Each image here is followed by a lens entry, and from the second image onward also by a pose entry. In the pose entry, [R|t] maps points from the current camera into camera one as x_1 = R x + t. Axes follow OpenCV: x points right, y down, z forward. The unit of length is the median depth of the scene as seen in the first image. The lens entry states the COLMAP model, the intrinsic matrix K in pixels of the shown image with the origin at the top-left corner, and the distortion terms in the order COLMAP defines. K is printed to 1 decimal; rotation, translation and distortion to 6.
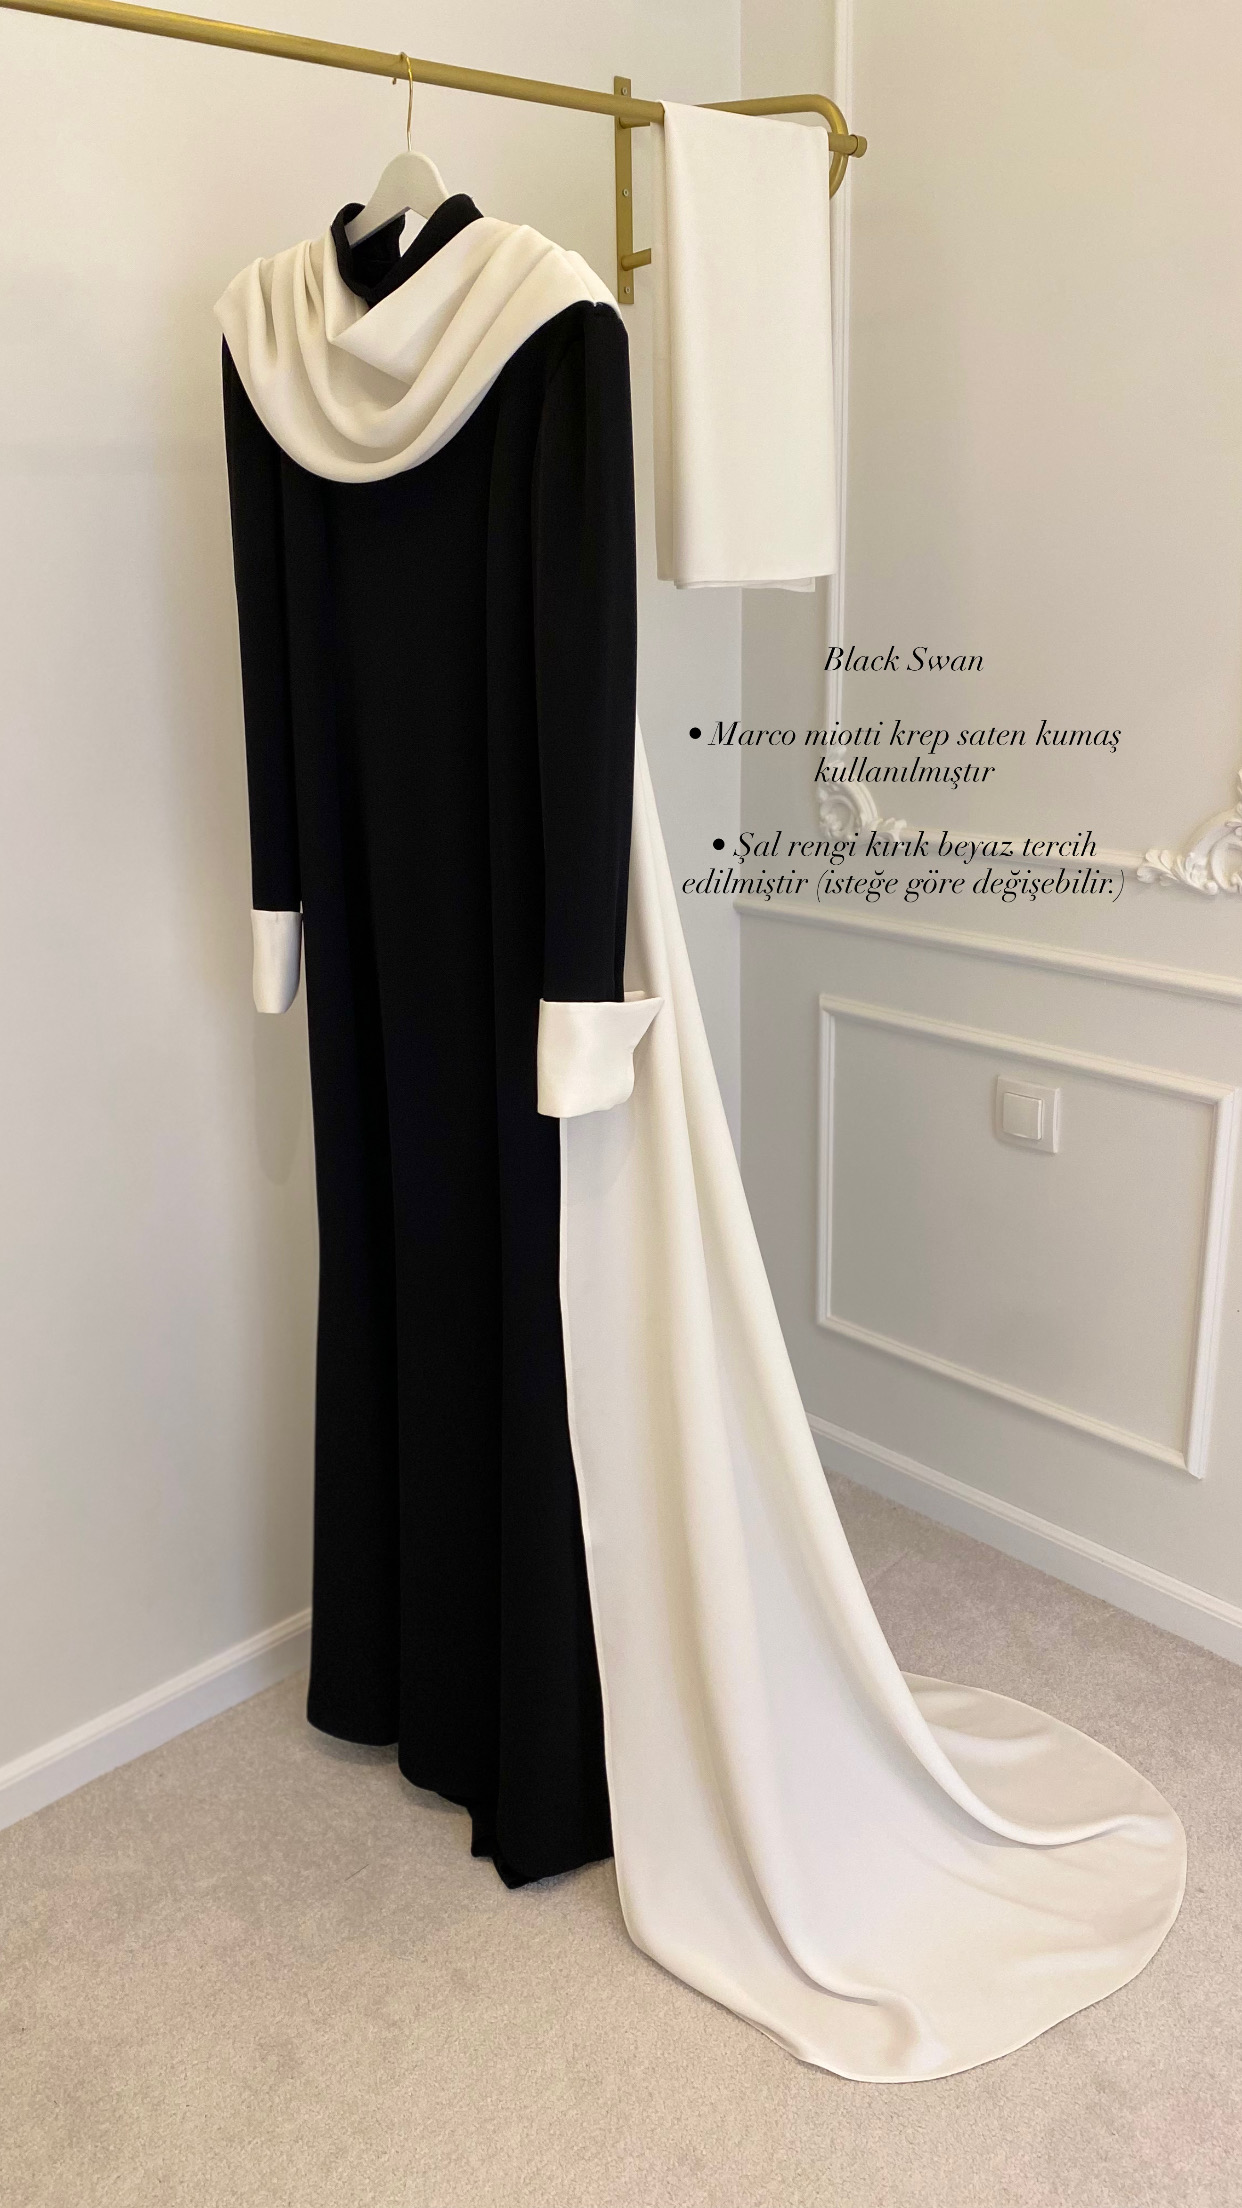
lens RADIAL K [[1663.4, 0, 621.0], [0, 1663.4, 1104.0], [0, 0, 1]] dist [-0.001522, -0.013659]
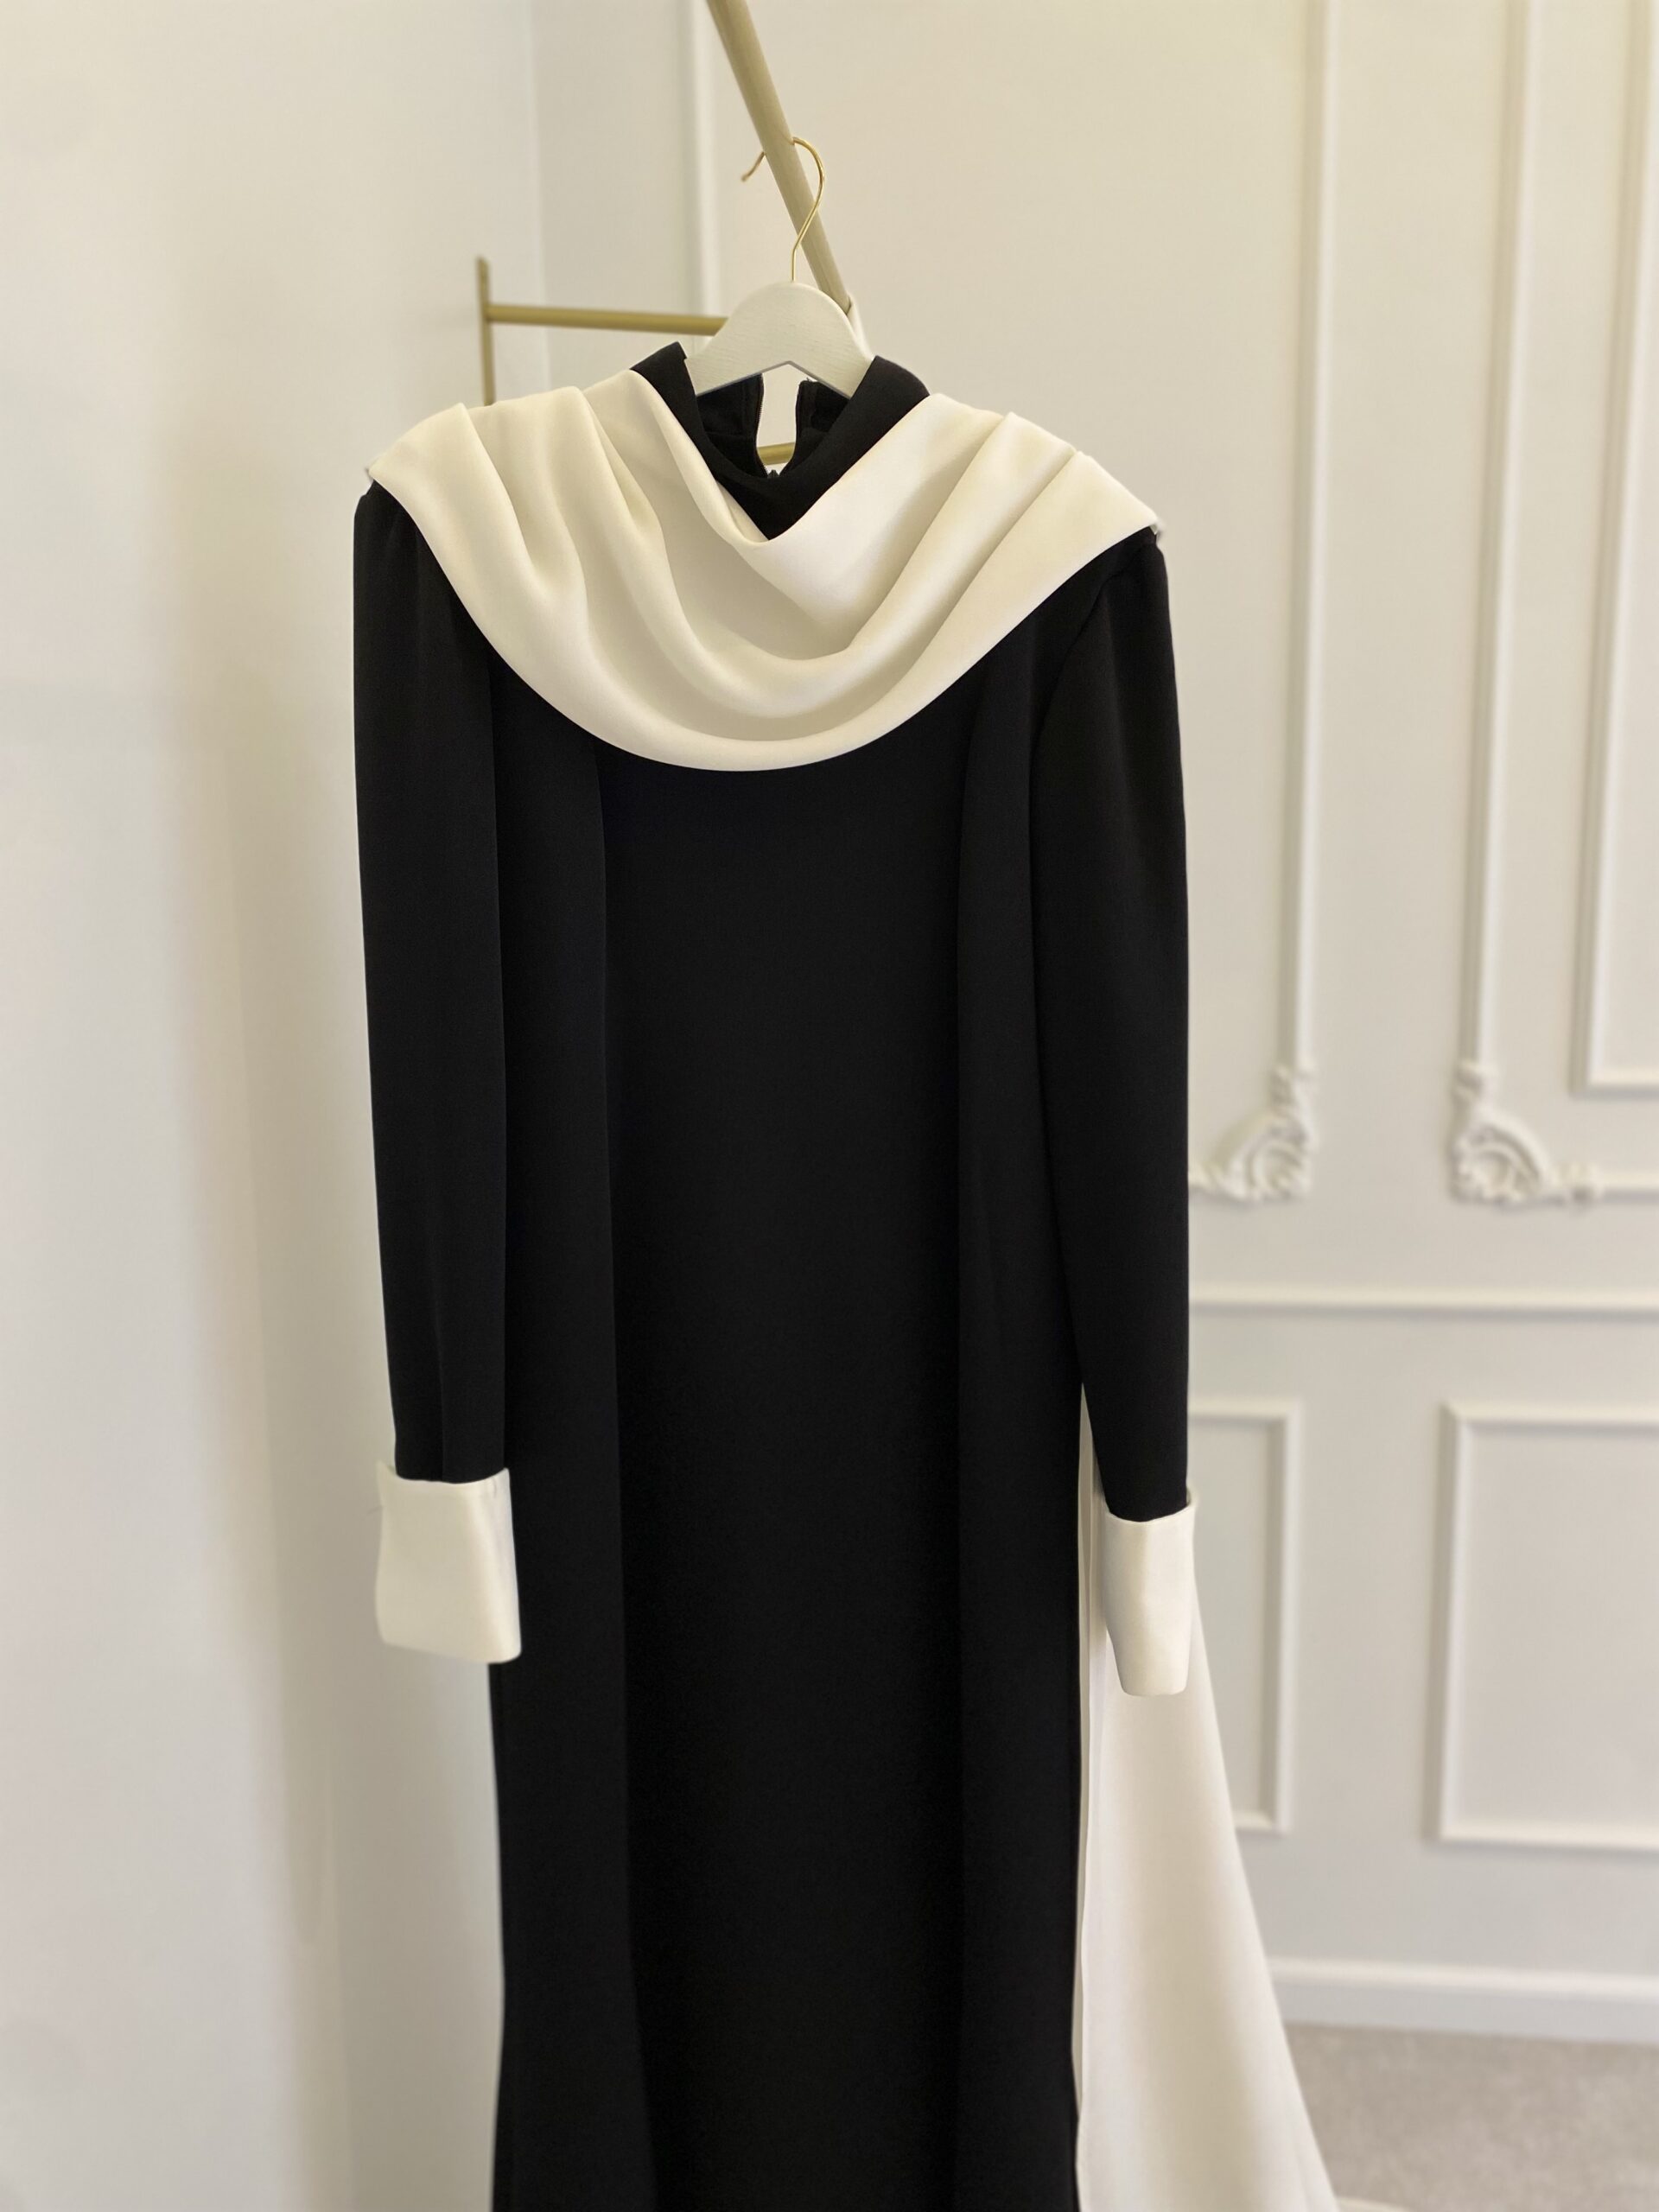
lens RADIAL K [[1713.3, 0, 829.5], [0, 1713.3, 1106.0], [0, 0, 1]] dist [0.002508, 0.001108]
pose [[0.739821, -0.116996, 0.662553, -0.456531], [0.234418, 0.967882, -0.090843, -0.147311], [-0.630645, 0.222522, 0.743486, 0.422330]]
